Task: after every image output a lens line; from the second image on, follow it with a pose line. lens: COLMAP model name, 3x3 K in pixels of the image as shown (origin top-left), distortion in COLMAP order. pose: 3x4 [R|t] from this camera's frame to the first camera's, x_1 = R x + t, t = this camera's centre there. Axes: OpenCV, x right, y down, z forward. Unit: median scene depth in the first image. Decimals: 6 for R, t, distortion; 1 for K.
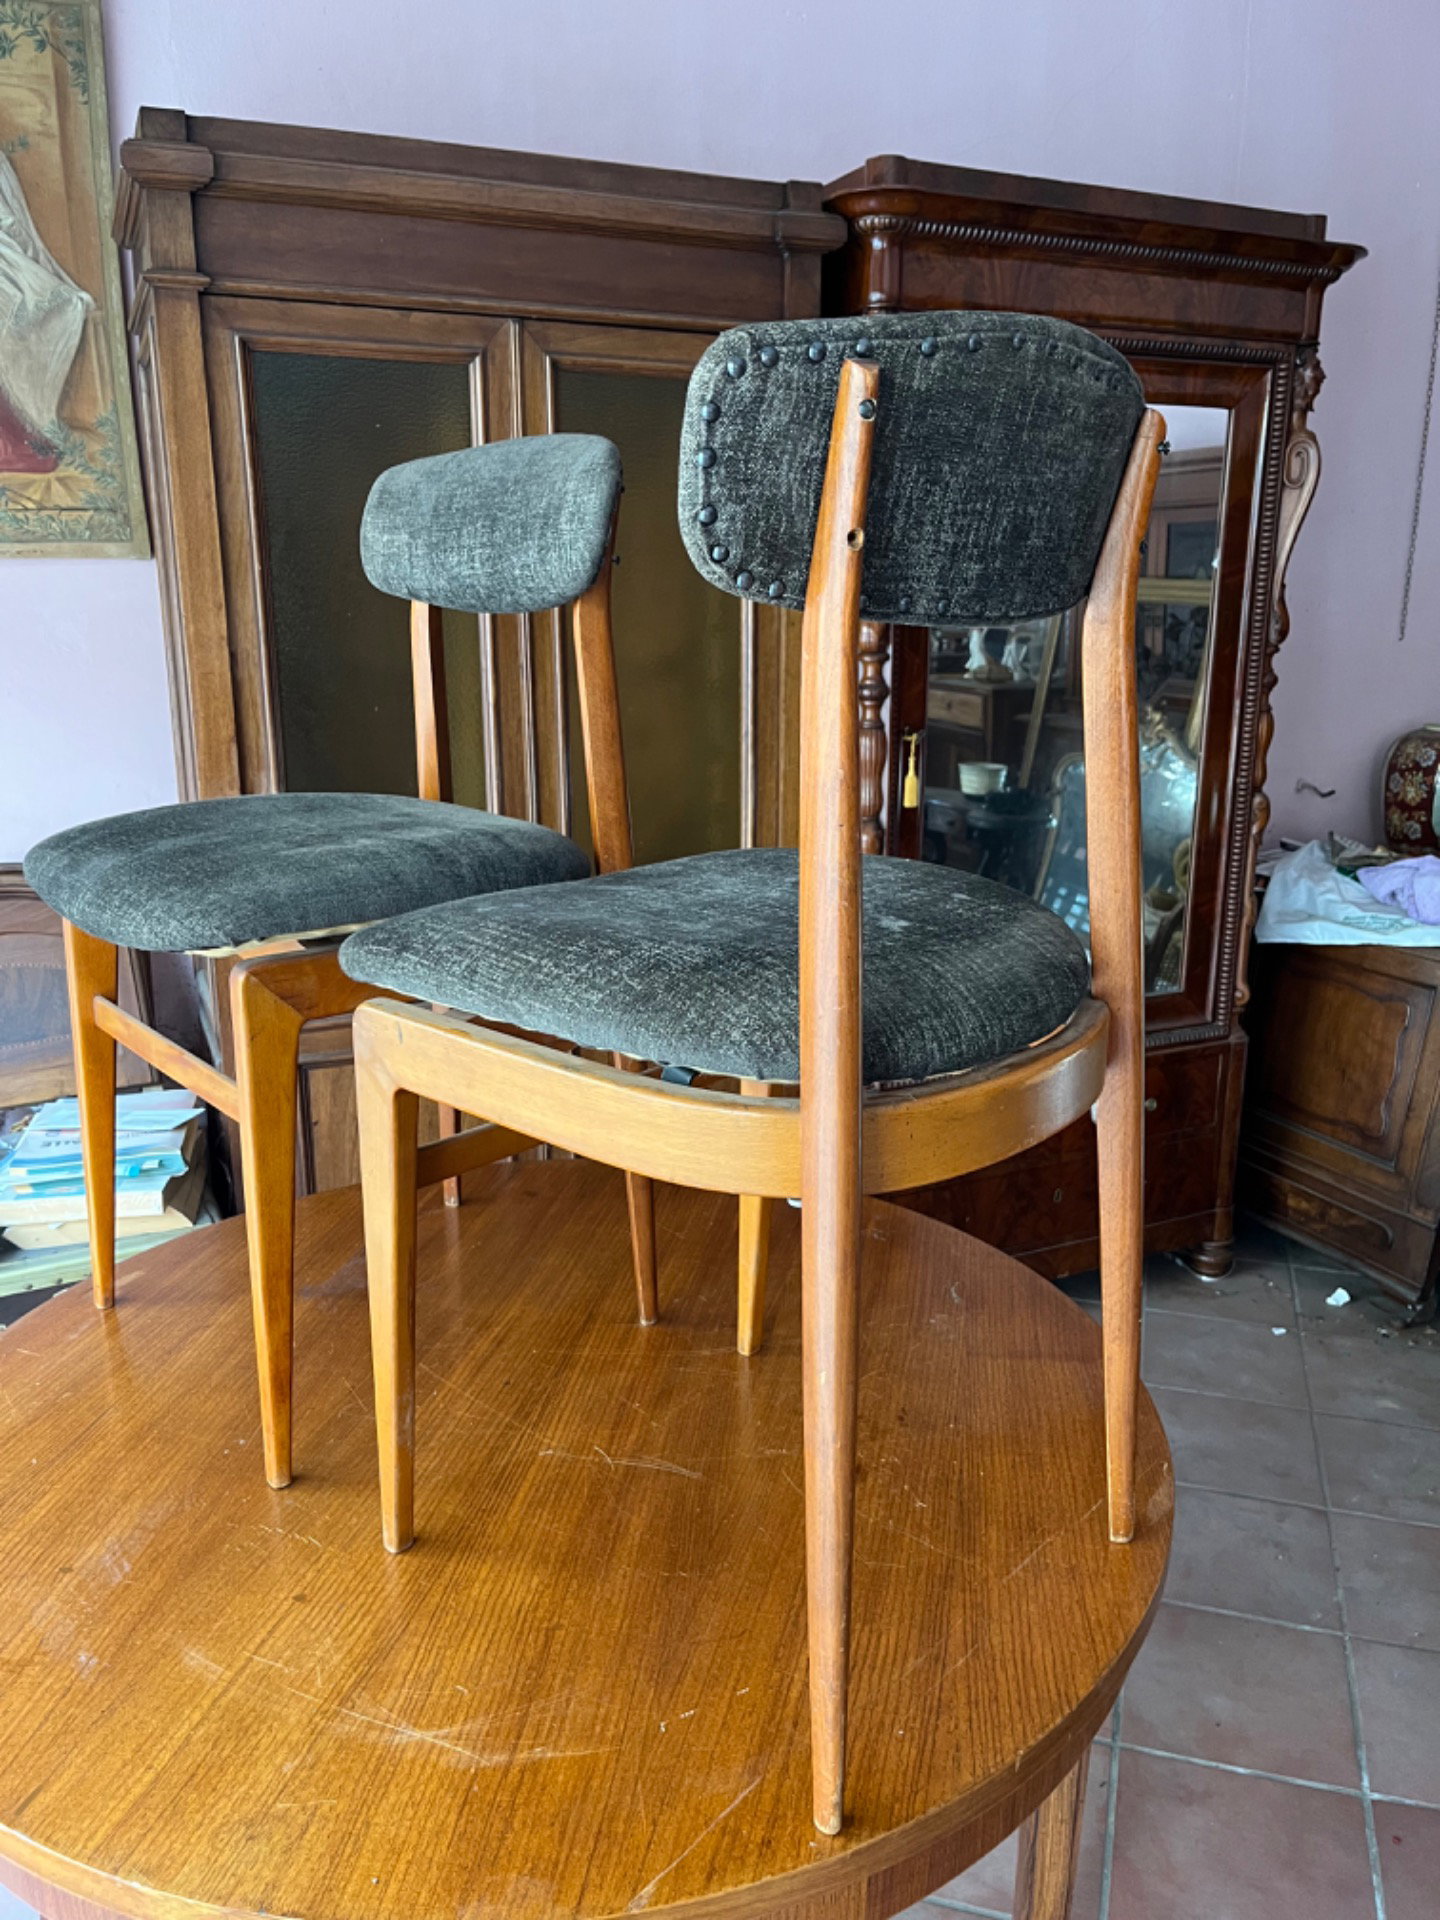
lens RADIAL K [[1446.4, 0, 707.6], [0, 1446.4, 954.7], [0, 0, 1]] dist [0.069084, -0.111134]
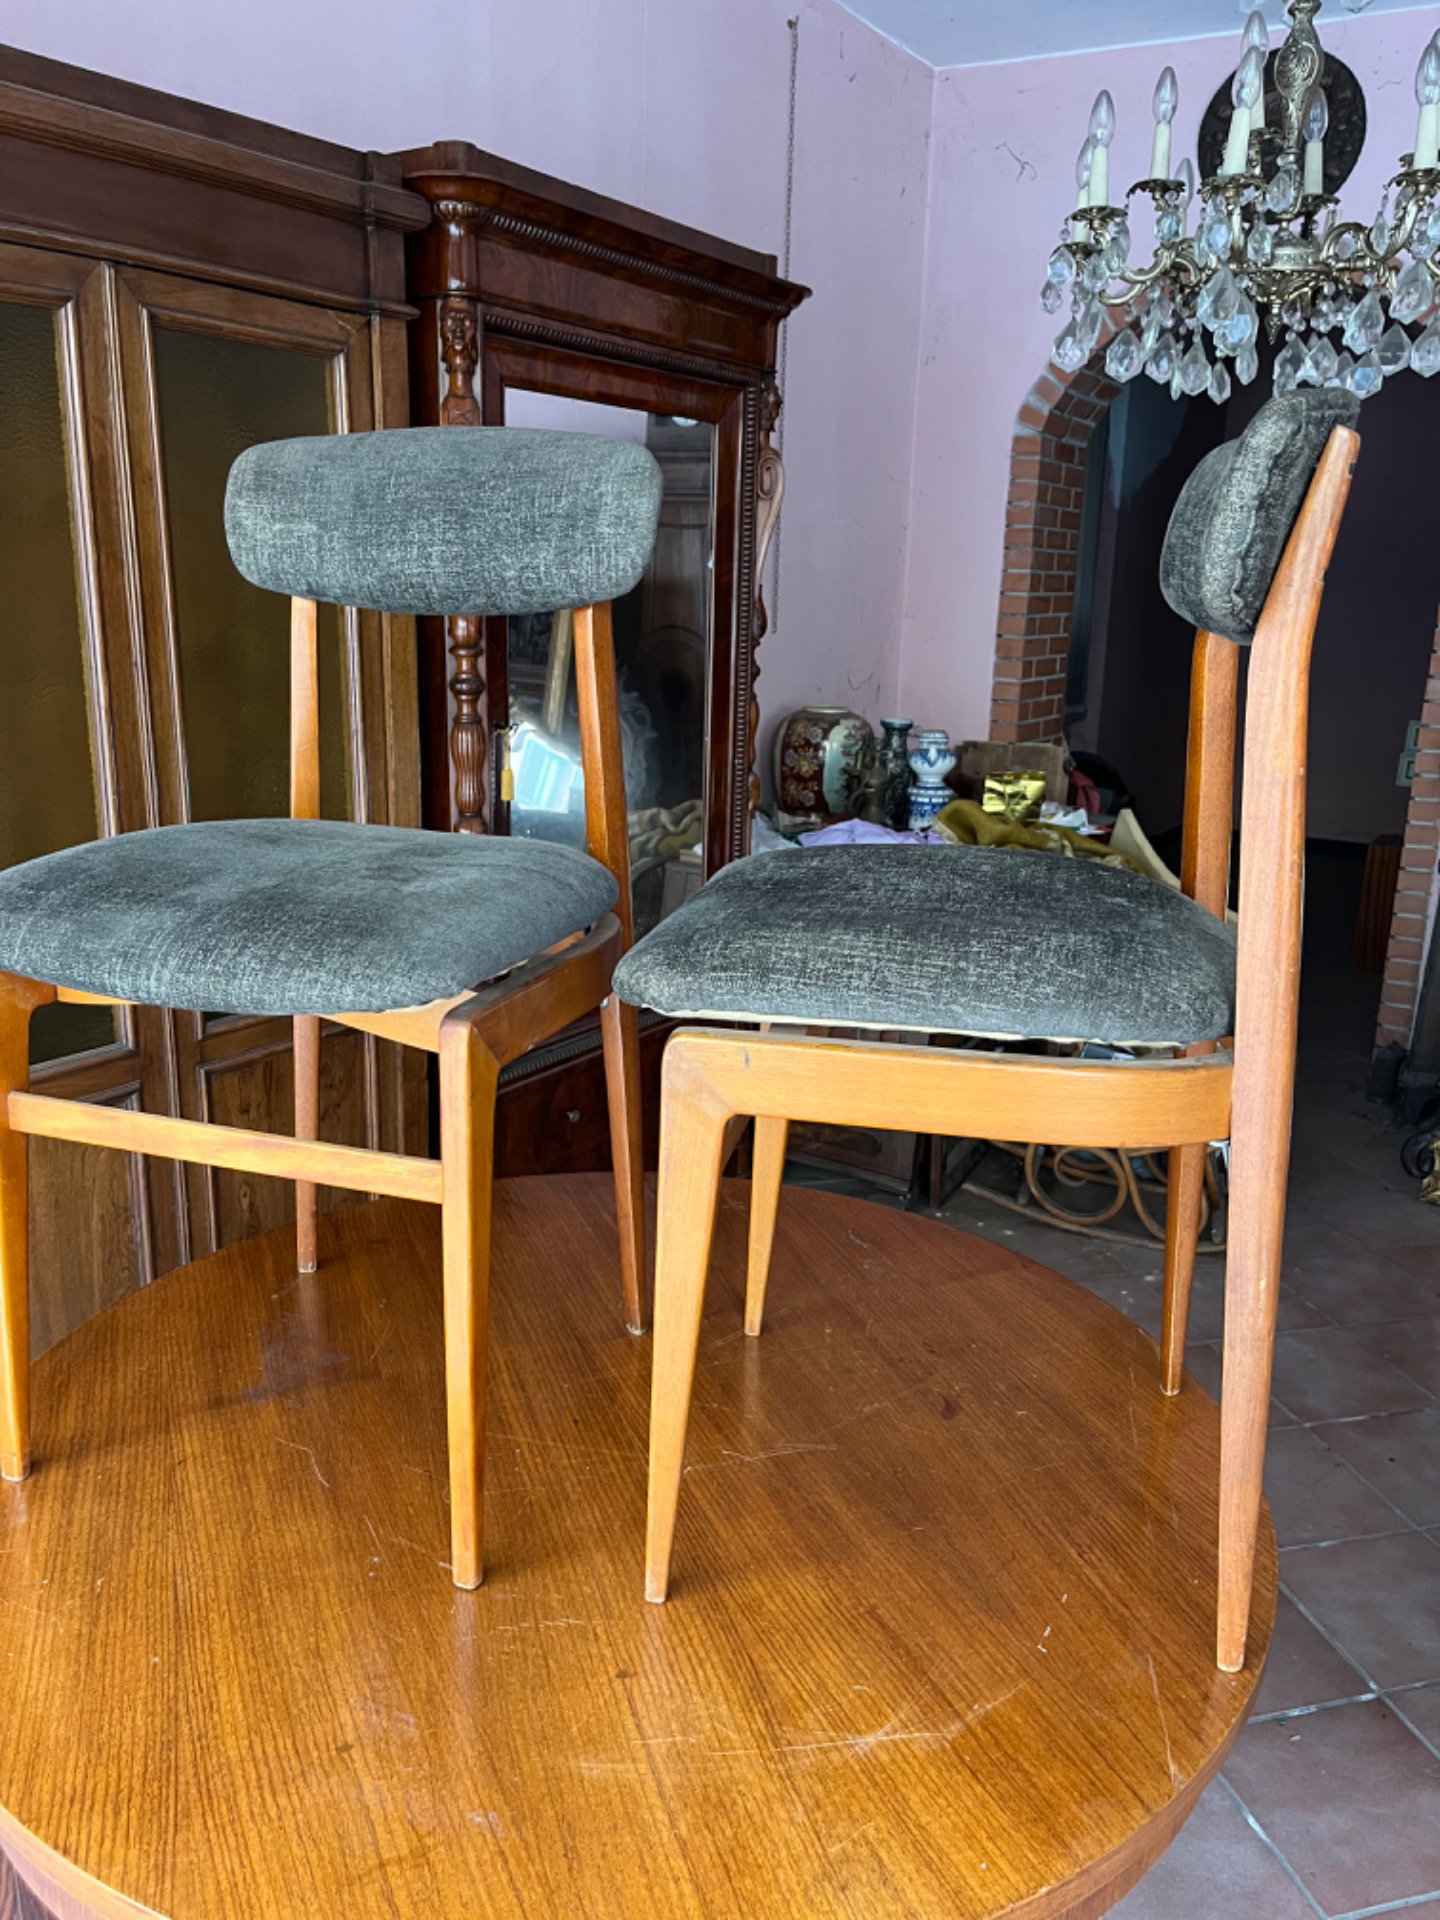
lens RADIAL K [[1458.8, 0, 720.0], [0, 1458.8, 960.0], [0, 0, 1]] dist [0.063905, -0.093262]
pose [[0.852589, -0.110070, 0.510858, -0.297213], [0.102794, 0.993791, 0.042567, -0.022844], [-0.512372, 0.016221, 0.858610, 0.066297]]
